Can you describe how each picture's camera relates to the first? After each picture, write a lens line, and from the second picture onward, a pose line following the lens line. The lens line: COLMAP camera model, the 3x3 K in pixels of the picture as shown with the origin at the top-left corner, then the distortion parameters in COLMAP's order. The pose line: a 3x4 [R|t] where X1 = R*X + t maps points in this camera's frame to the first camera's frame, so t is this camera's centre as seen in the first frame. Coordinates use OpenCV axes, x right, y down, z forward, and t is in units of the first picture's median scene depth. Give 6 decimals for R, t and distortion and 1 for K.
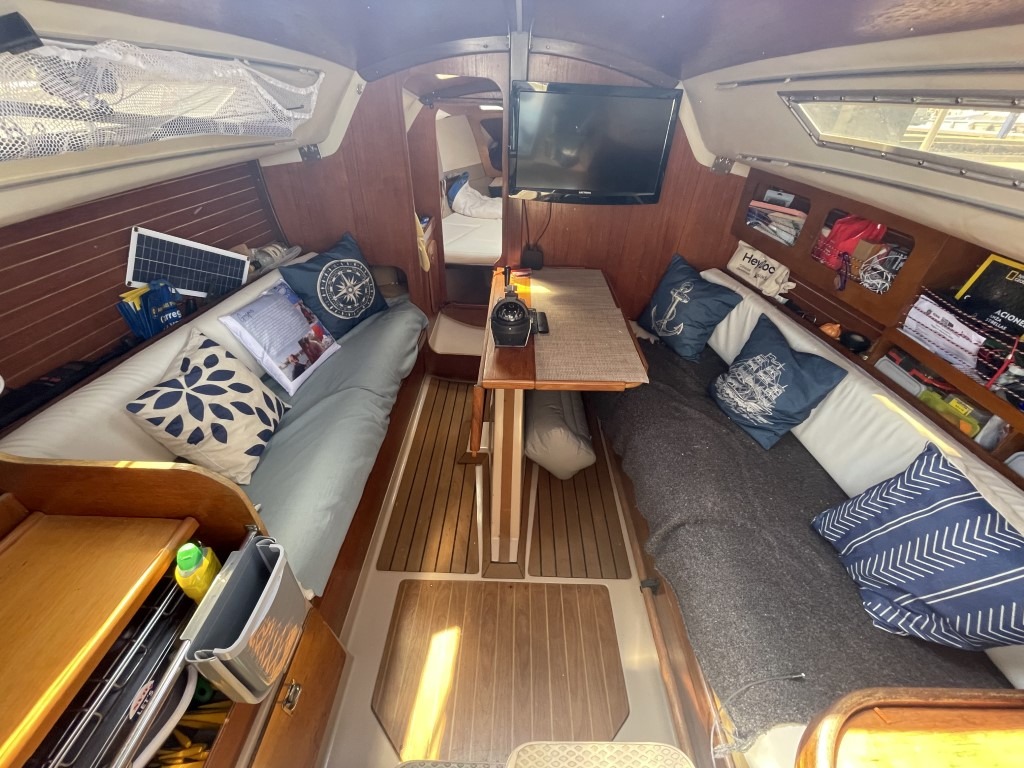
lens RADIAL K [[413.8, 0, 511.5], [0, 413.8, 380.7], [0, 0, 1]] dist [-0.004375, 0.000086]
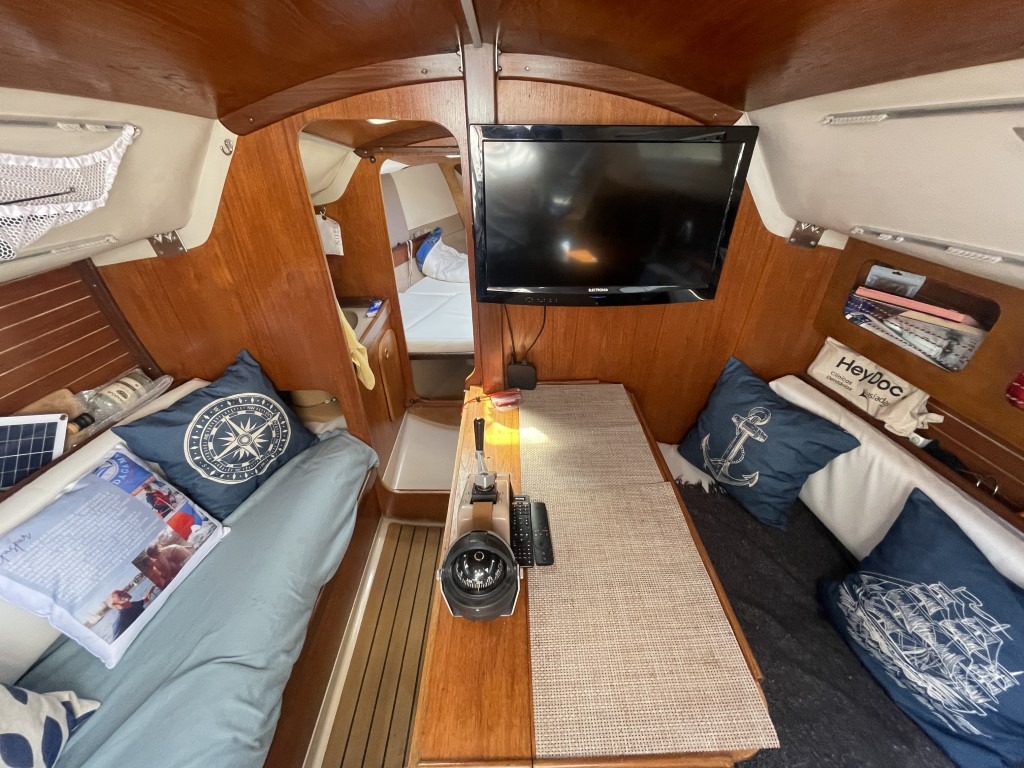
lens RADIAL K [[413.8, 0, 512.5], [0, 413.8, 380.4], [0, 0, 1]] dist [-0.004375, 0.000086]
pose [[0.998870, -0.047061, 0.006667, 0.041470], [0.047374, 0.997113, -0.059344, -0.319908], [-0.003855, 0.059593, 0.998215, 0.426740]]
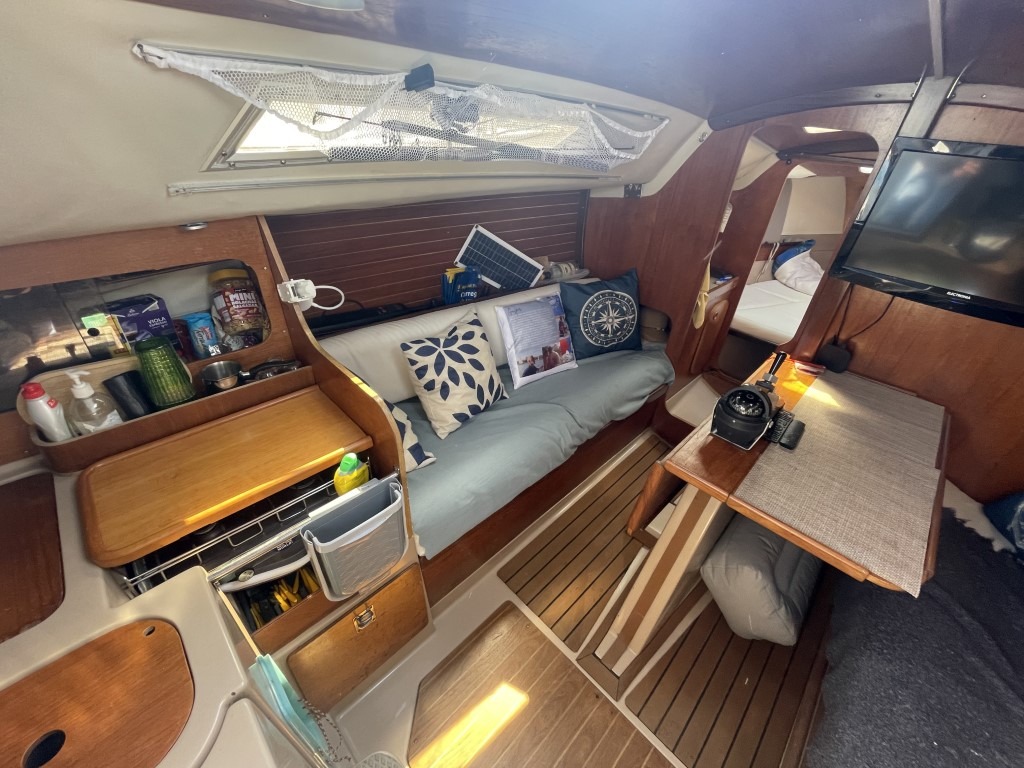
lens RADIAL K [[413.8, 0, 511.8], [0, 413.8, 380.9], [0, 0, 1]] dist [-0.004375, 0.000086]
pose [[0.720025, 0.388968, -0.574689, 0.101107], [-0.440115, 0.896244, 0.055189, -0.043454], [0.536529, 0.213192, 0.816509, 0.082464]]
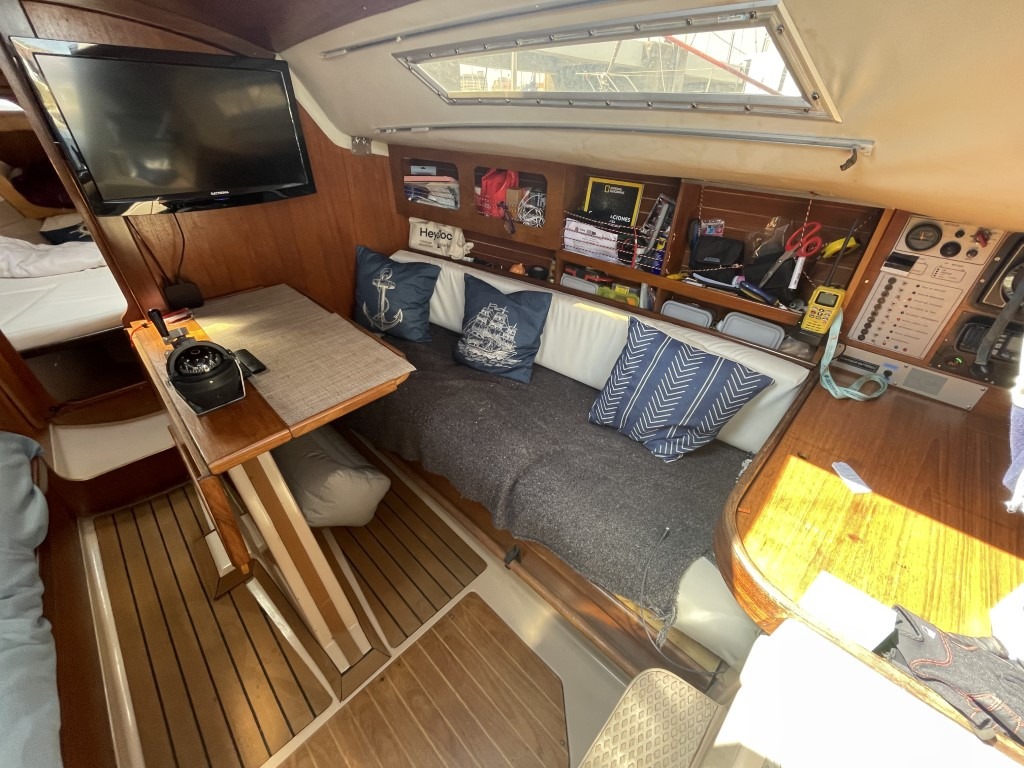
lens RADIAL K [[413.8, 0, 512.4], [0, 413.8, 380.9], [0, 0, 1]] dist [-0.004375, 0.000086]
pose [[0.689515, -0.416100, 0.592815, -0.056784], [0.433256, 0.892869, 0.122781, 0.006216], [-0.580395, 0.172181, 0.795924, 0.134439]]
